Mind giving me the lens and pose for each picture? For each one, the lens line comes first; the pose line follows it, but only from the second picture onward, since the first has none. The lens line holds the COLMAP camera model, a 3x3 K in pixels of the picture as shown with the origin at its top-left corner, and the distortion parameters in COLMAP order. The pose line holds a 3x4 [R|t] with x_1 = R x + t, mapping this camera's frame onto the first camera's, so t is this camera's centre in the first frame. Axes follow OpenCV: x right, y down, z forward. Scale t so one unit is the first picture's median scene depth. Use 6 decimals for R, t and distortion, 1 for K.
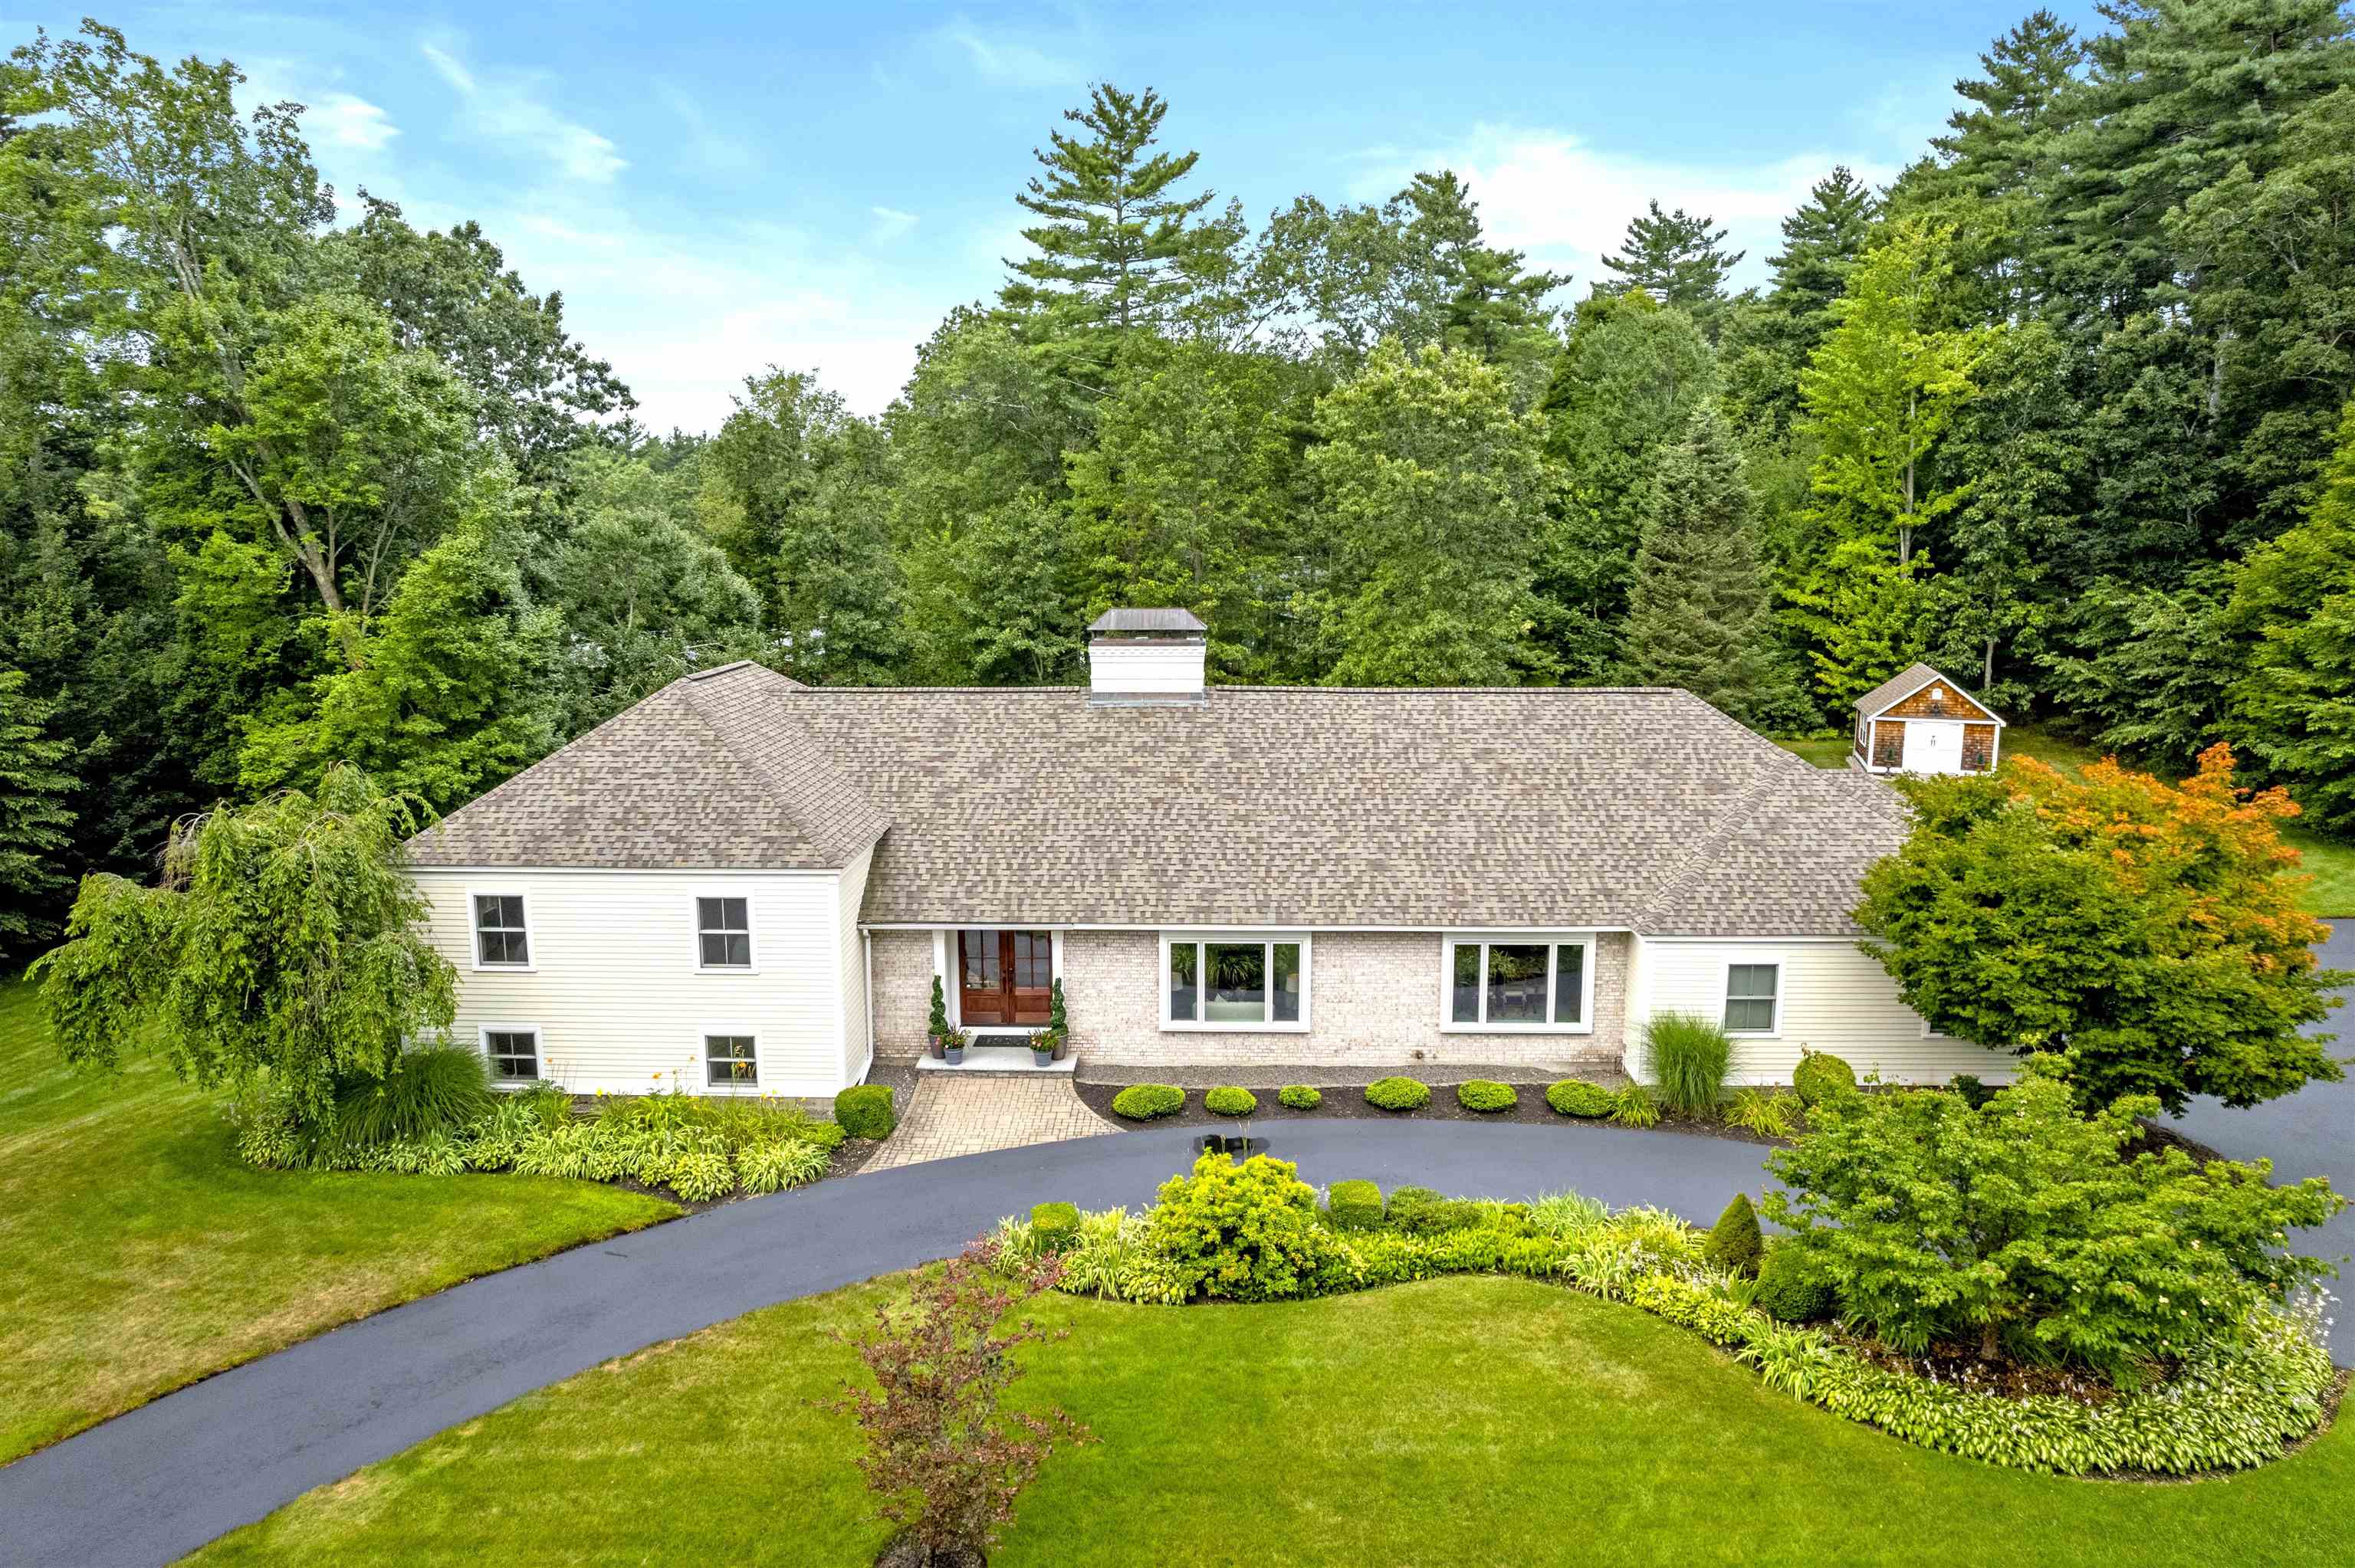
lens RADIAL K [[1505.5, 0, 1173.7], [0, 1505.5, 775.8], [0, 0, 1]] dist [-0.040174, 0.015641]
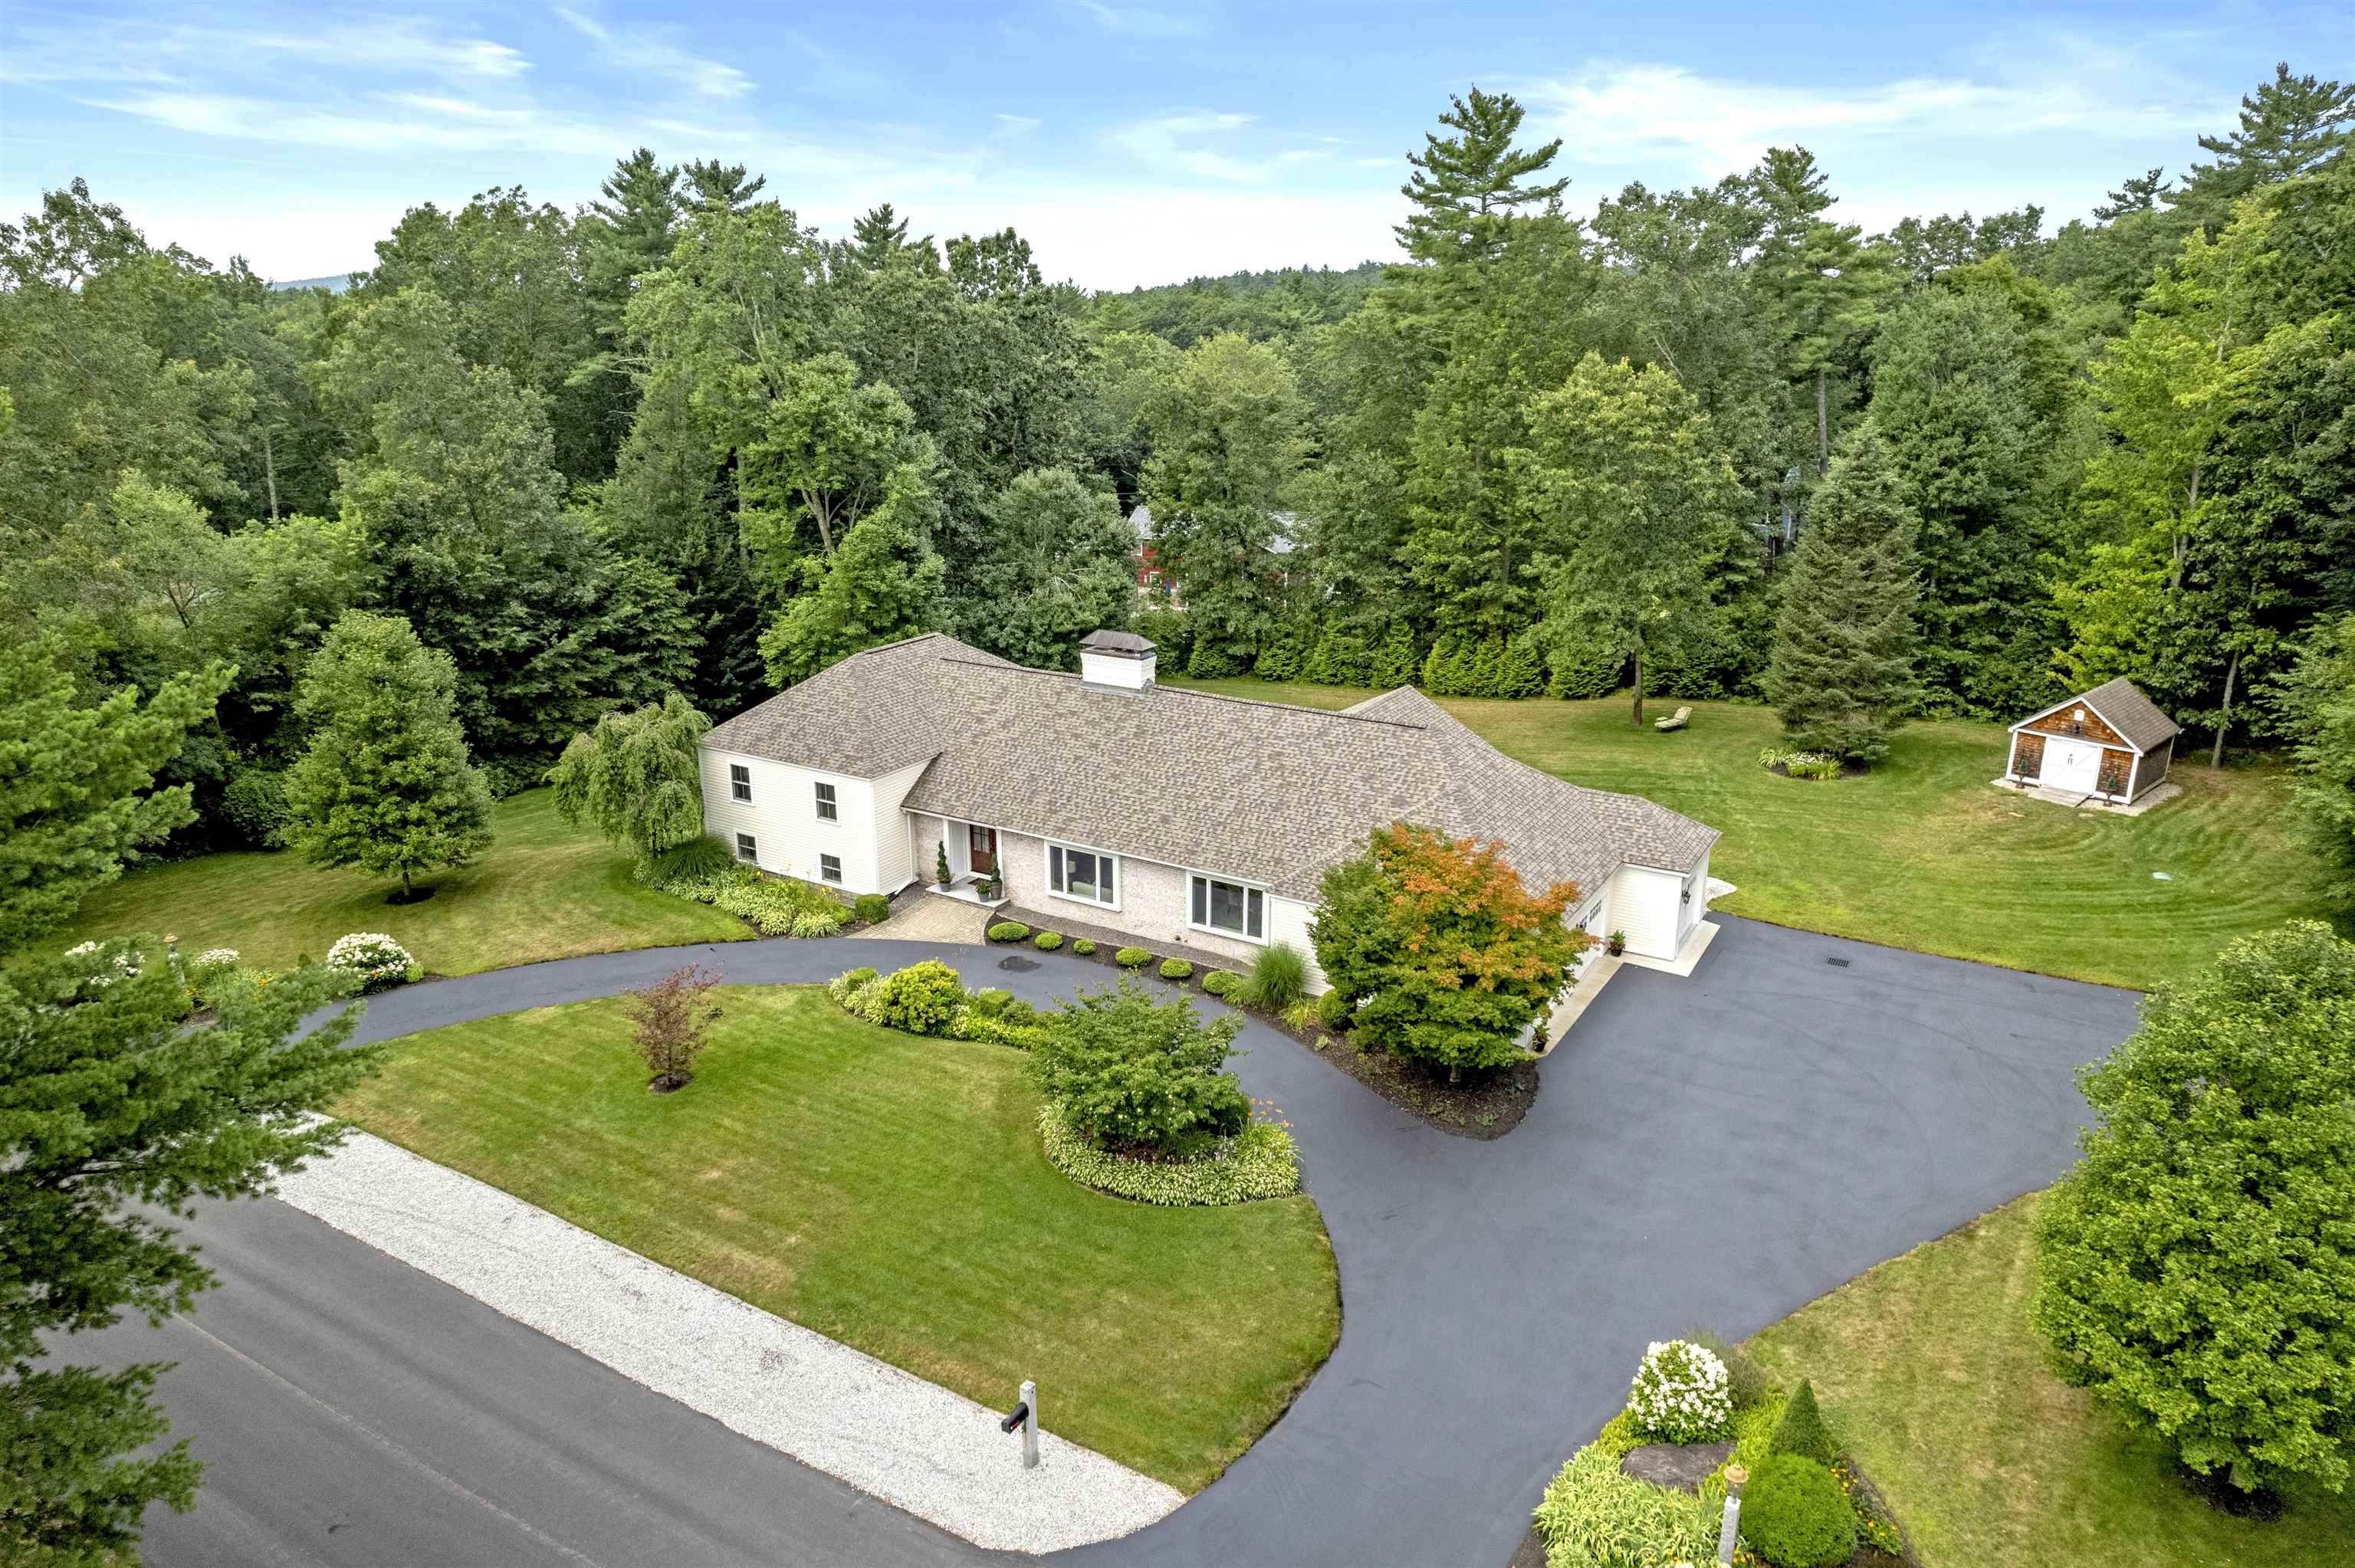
lens RADIAL K [[1505.5, 0, 1182.7], [0, 1505.5, 788.1], [0, 0, 1]] dist [-0.040174, 0.015641]
pose [[0.867919, 0.149225, -0.473760, 0.916858], [-0.080668, 0.983489, 0.161997, -0.237933], [0.490111, -0.102383, 0.865626, -0.389119]]
